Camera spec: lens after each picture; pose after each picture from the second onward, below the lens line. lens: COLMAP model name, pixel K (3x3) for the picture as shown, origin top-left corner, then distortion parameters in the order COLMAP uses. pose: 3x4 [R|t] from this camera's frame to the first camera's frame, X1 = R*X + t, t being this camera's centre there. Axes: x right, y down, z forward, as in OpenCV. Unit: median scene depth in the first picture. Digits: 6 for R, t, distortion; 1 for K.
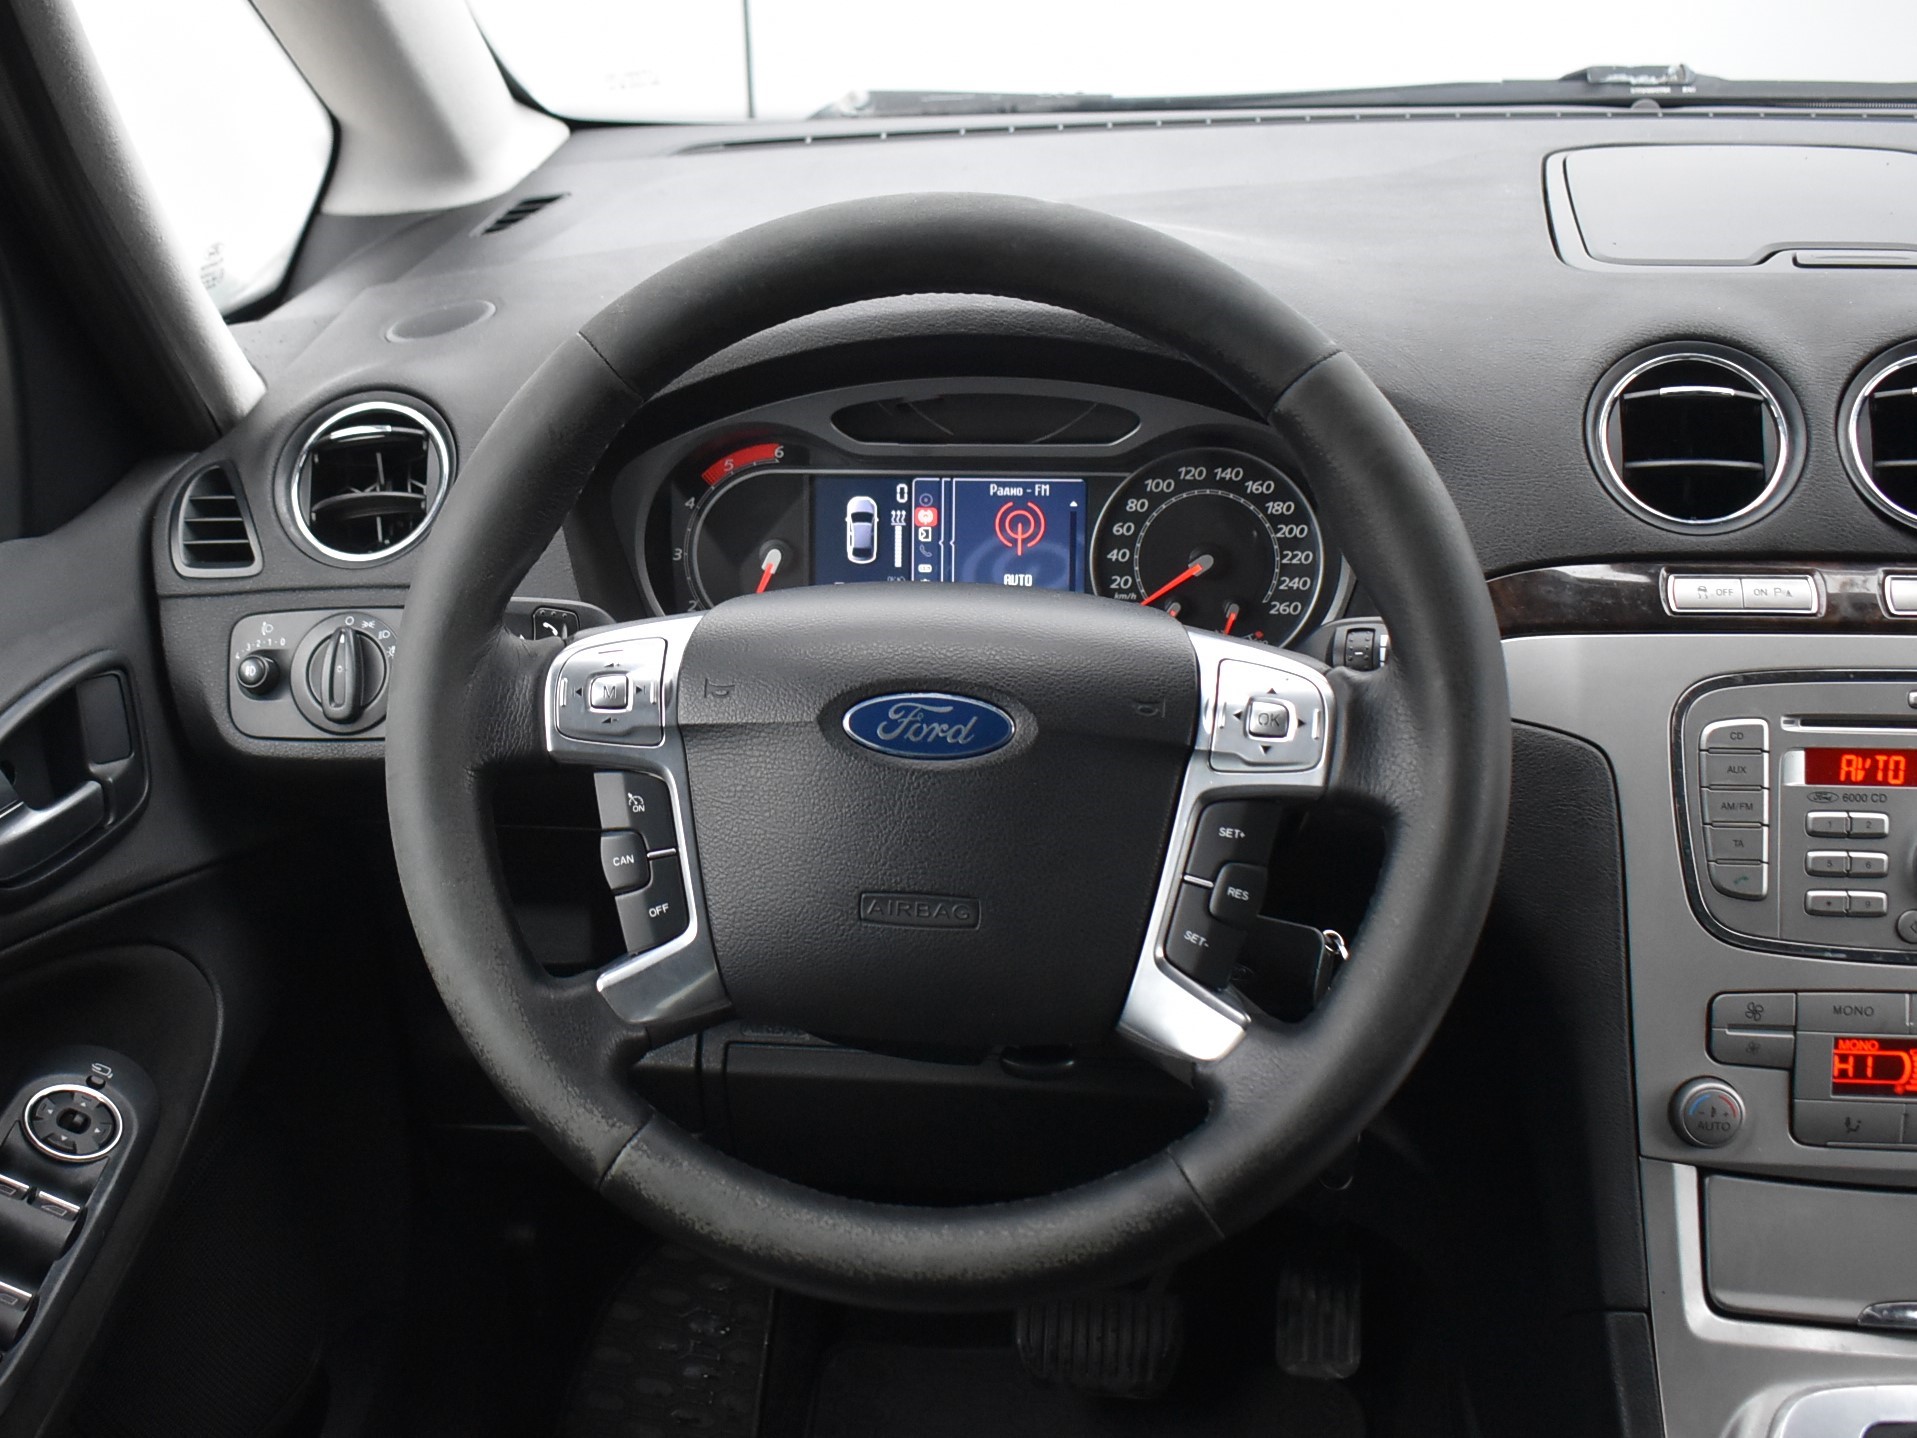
lens RADIAL K [[2085.7, 0, 941.4], [0, 2085.7, 713.8], [0, 0, 1]] dist [-0.069184, 0.000000]
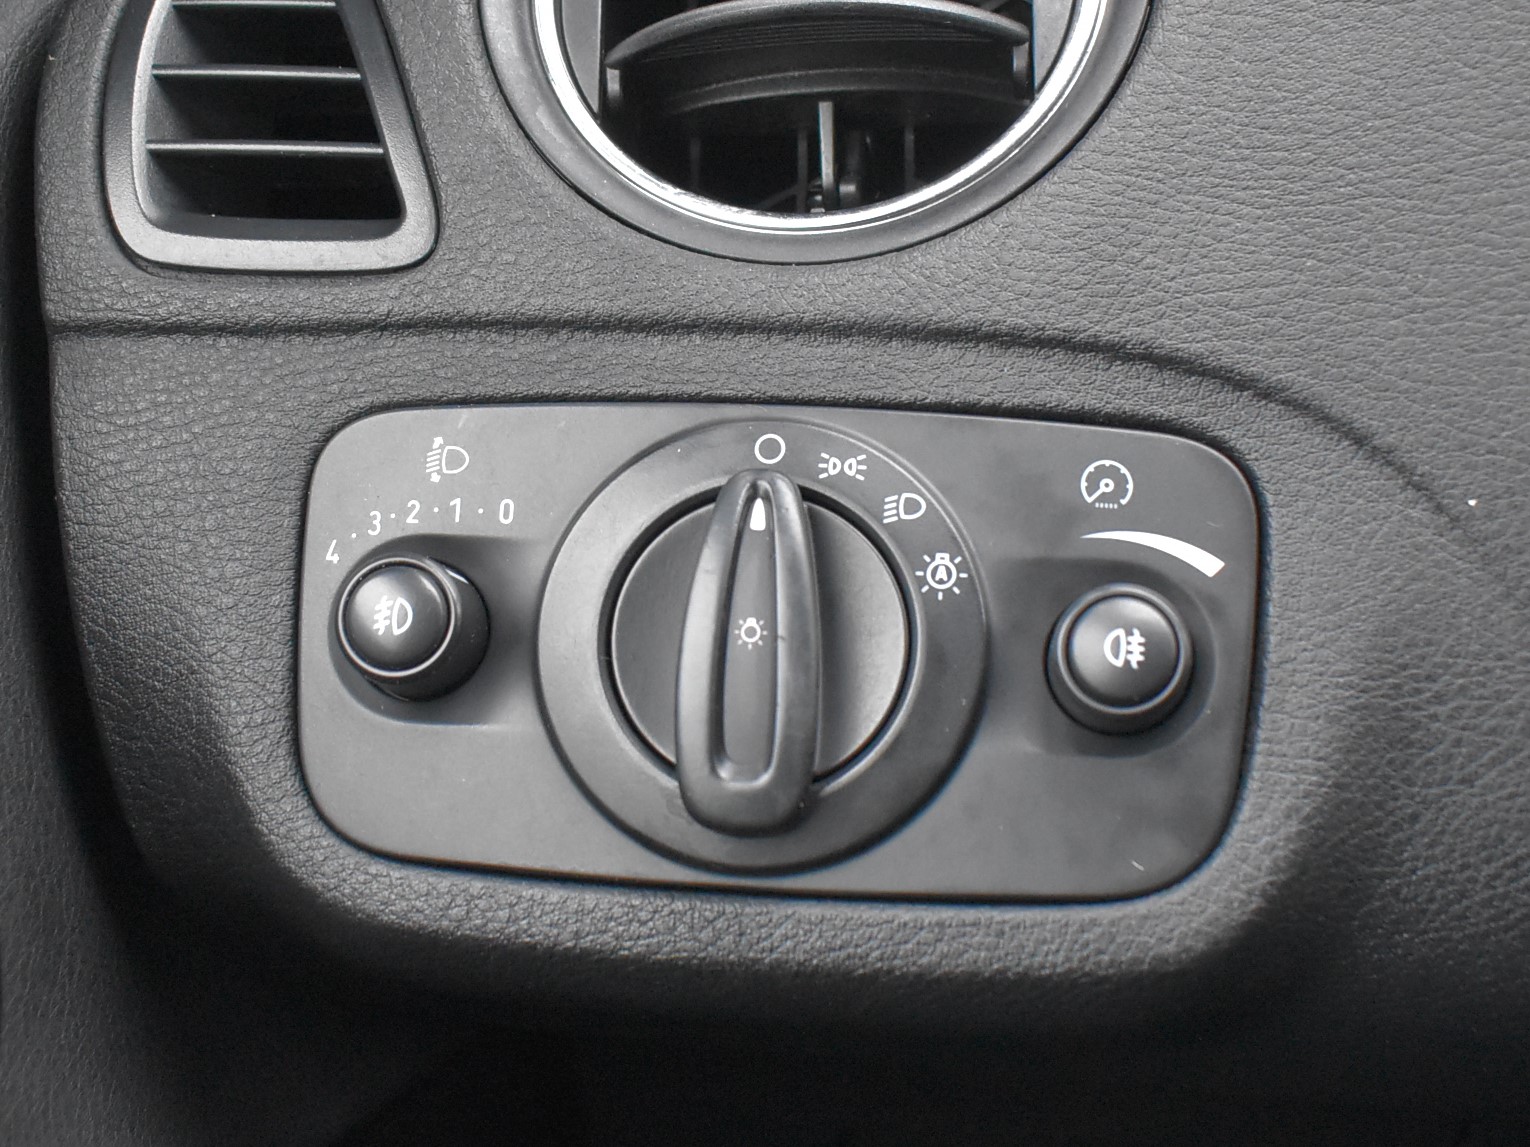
lens RADIAL K [[1664.6, 0, 765.1], [0, 1664.6, 571.9], [0, 0, 1]] dist [-0.069184, 0.000000]
pose [[0.996846, 0.048939, 0.062477, -0.340302], [-0.049781, 0.998688, 0.012004, -0.035631], [-0.061808, -0.015076, 0.997974, 0.890734]]
